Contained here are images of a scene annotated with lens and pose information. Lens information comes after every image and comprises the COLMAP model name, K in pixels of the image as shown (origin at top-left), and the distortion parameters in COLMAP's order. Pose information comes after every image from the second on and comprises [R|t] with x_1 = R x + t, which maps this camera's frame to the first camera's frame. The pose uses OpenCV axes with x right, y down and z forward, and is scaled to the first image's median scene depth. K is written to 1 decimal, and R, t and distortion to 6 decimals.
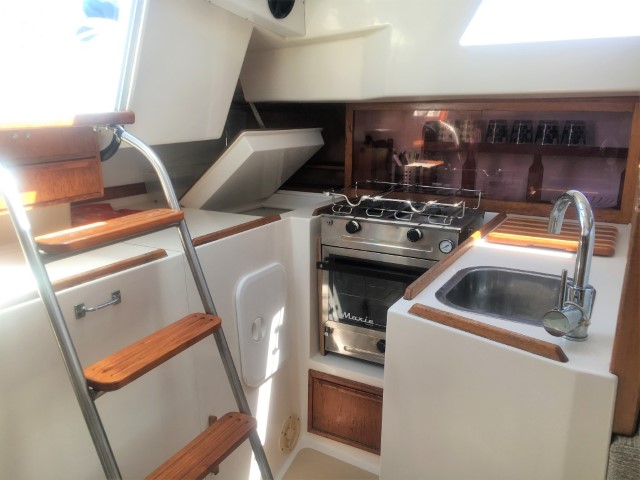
lens RADIAL K [[552.6, 0, 322.4], [0, 552.6, 237.4], [0, 0, 1]] dist [0.062166, -0.085025]
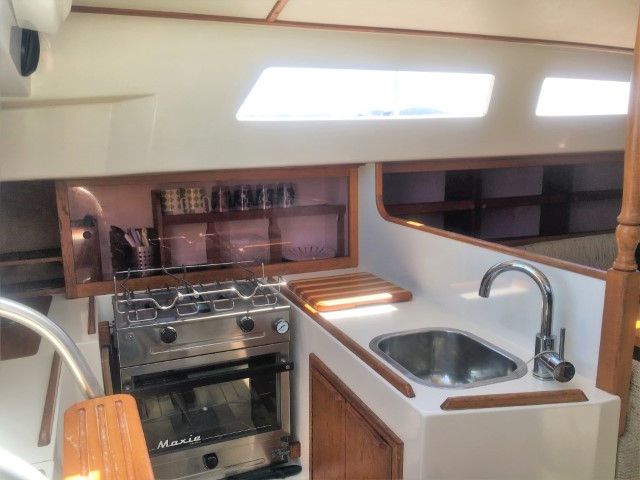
lens RADIAL K [[552.6, 0, 326.7], [0, 552.6, 240.4], [0, 0, 1]] dist [0.062166, -0.085025]
pose [[0.647703, -0.153289, 0.746313, -0.367270], [0.201267, 0.979179, 0.026445, -0.123453], [-0.734828, 0.133079, 0.665070, 0.257720]]
